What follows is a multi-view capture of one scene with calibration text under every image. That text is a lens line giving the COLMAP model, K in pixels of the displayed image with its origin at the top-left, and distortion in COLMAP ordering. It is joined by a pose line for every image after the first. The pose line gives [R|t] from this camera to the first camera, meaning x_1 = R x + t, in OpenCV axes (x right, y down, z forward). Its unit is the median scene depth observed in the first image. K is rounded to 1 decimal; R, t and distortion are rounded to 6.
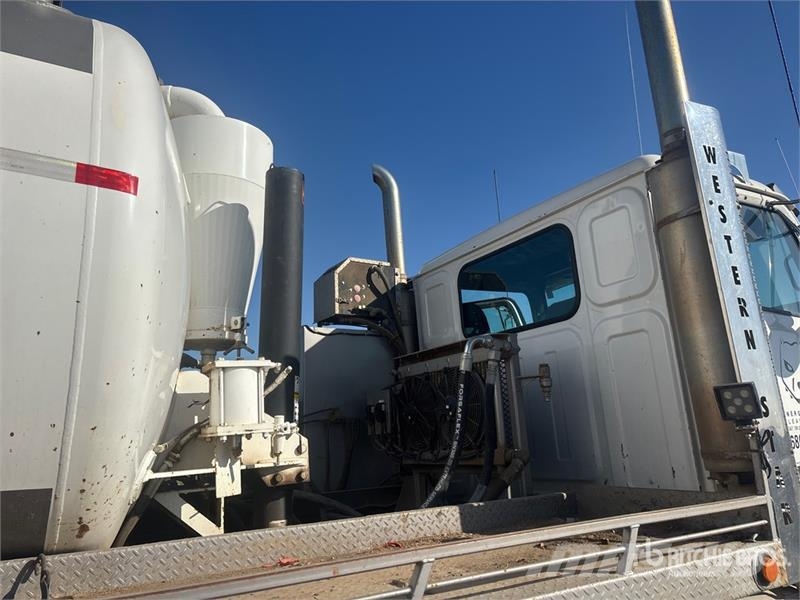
lens RADIAL K [[598.0, 0, 399.9], [0, 598.0, 295.2], [0, 0, 1]] dist [0.039181, -0.028212]
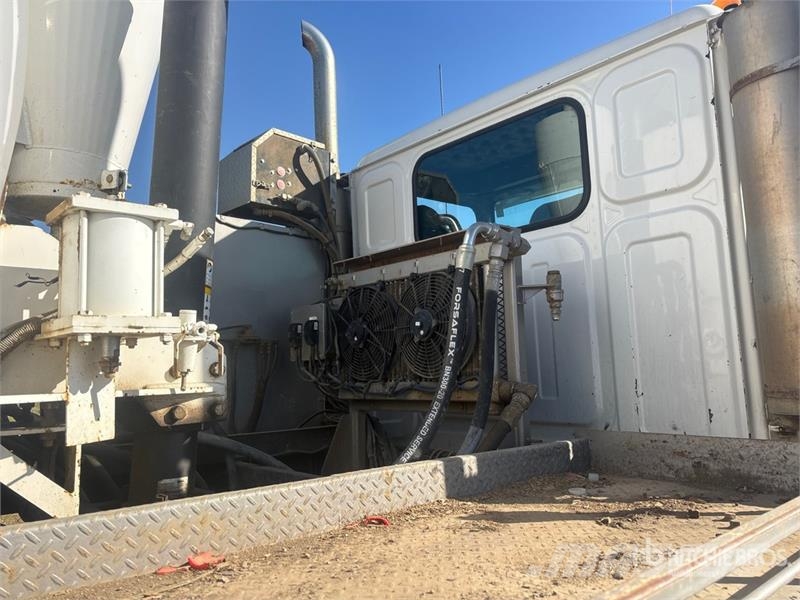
lens RADIAL K [[598.0, 0, 401.0], [0, 598.0, 292.5], [0, 0, 1]] dist [0.039181, -0.028212]
pose [[0.978348, 0.059119, 0.198344, -0.093719], [-0.076217, 0.993901, 0.079701, 0.098591], [-0.192423, -0.093092, 0.976886, 0.314217]]
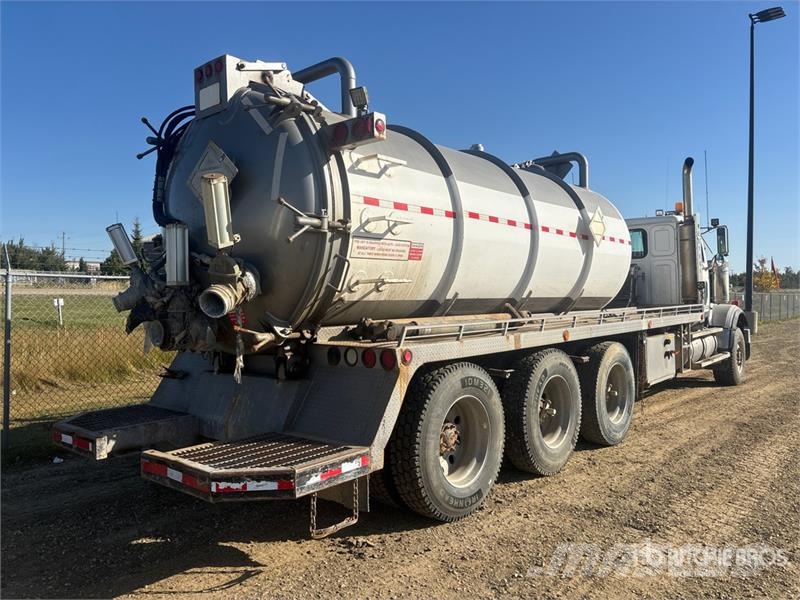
lens RADIAL K [[598.0, 0, 401.8], [0, 598.0, 300.3], [0, 0, 1]] dist [0.039181, -0.028212]
pose [[0.953830, 0.020523, 0.299646, -2.259662], [-0.086626, 0.974065, 0.209031, -0.362321], [-0.287584, -0.225337, 0.930870, -2.025957]]
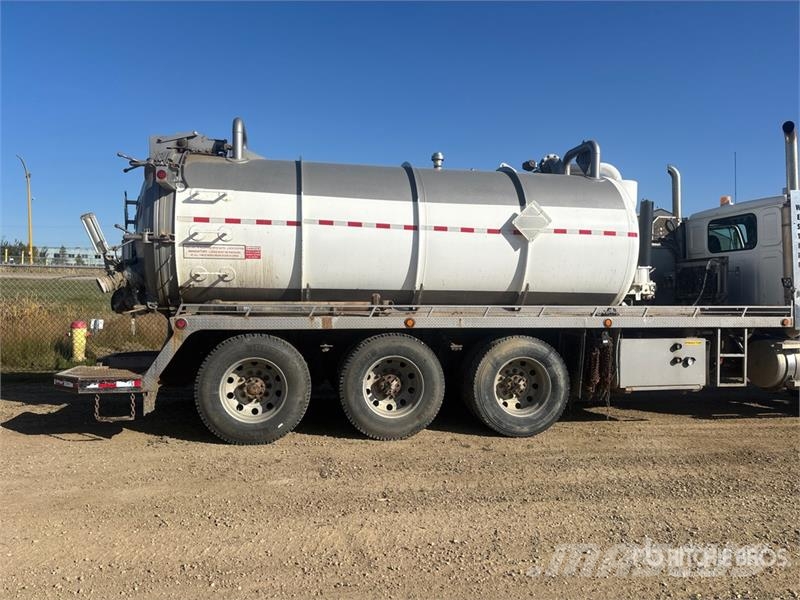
lens RADIAL K [[598.0, 0, 400.0], [0, 598.0, 306.1], [0, 0, 1]] dist [0.039181, -0.028212]
pose [[0.937648, 0.057729, -0.342758, -0.303843], [0.032373, 0.967321, 0.251481, -0.521239], [0.346075, -0.246897, 0.905138, -2.423188]]
